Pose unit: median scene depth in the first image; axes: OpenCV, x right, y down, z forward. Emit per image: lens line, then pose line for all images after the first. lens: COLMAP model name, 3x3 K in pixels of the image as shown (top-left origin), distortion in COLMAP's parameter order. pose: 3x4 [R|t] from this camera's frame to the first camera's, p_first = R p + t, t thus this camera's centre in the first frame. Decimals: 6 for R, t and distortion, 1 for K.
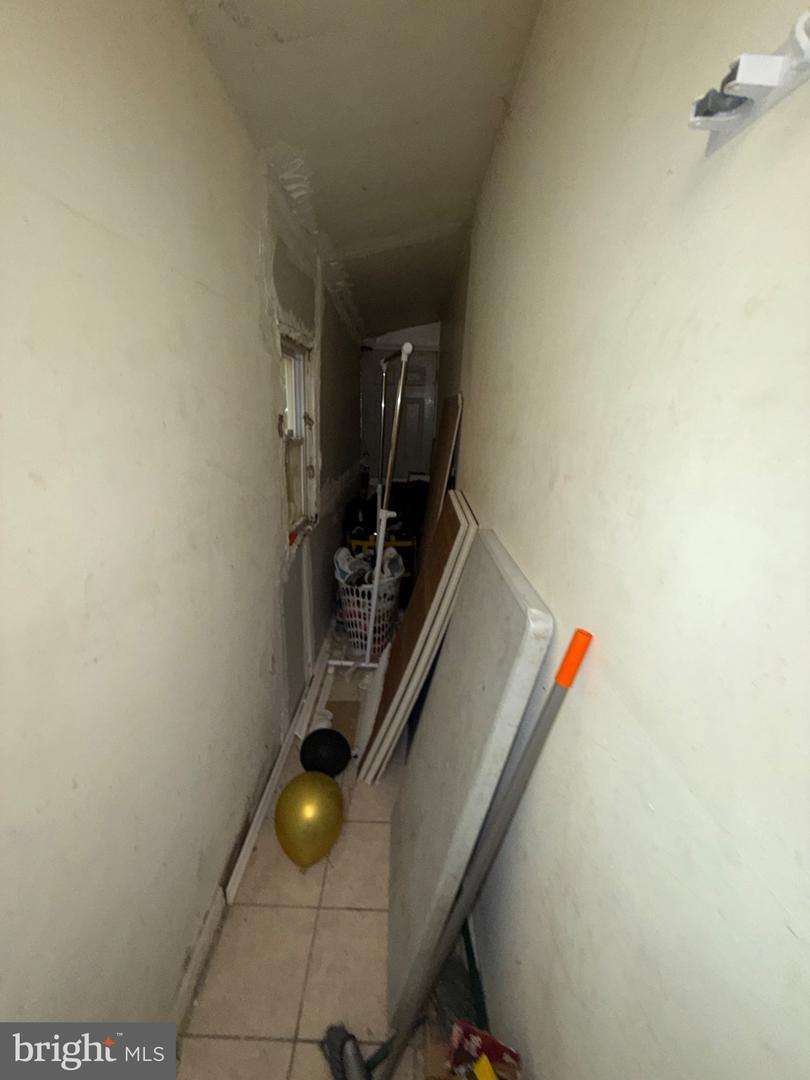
lens RADIAL K [[433.2, 0, 406.3], [0, 433.2, 540.8], [0, 0, 1]] dist [-0.000847, 0.000244]
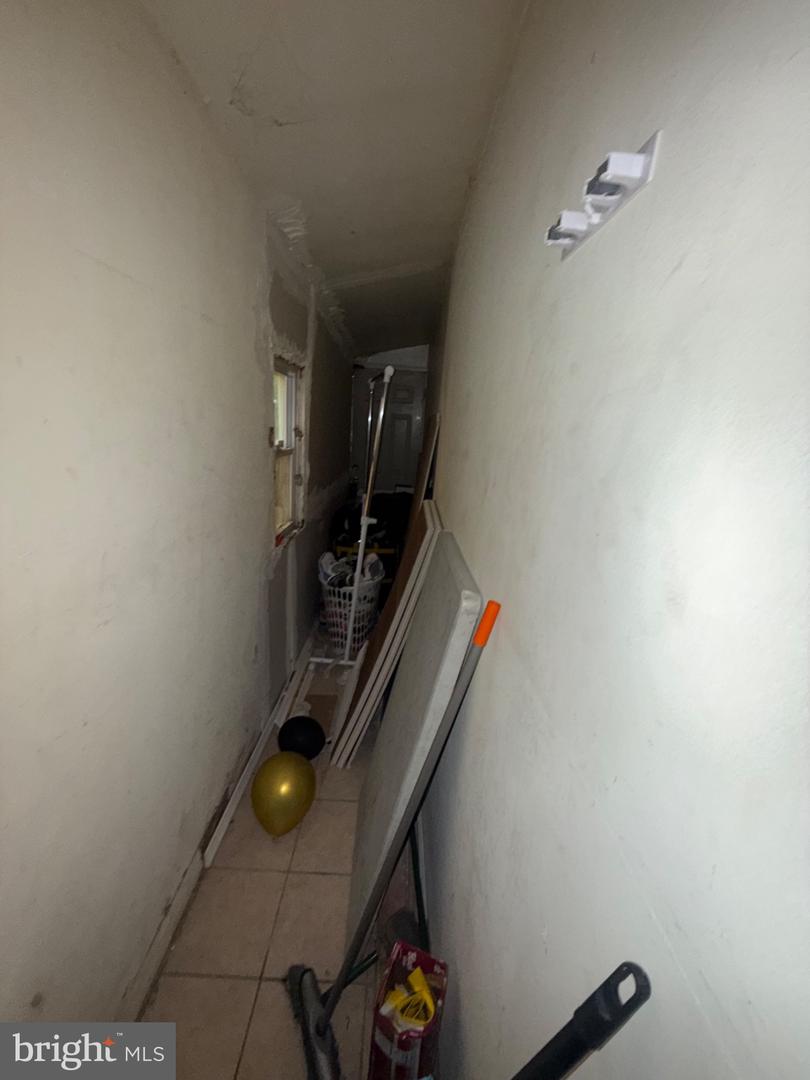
lens RADIAL K [[433.2, 0, 403.9], [0, 433.2, 538.7], [0, 0, 1]] dist [-0.000847, 0.000244]
pose [[0.999562, 0.026775, 0.012610, 0.042647], [-0.026300, 0.998991, -0.036402, 0.026602], [-0.013572, 0.036055, 0.999258, -0.103149]]
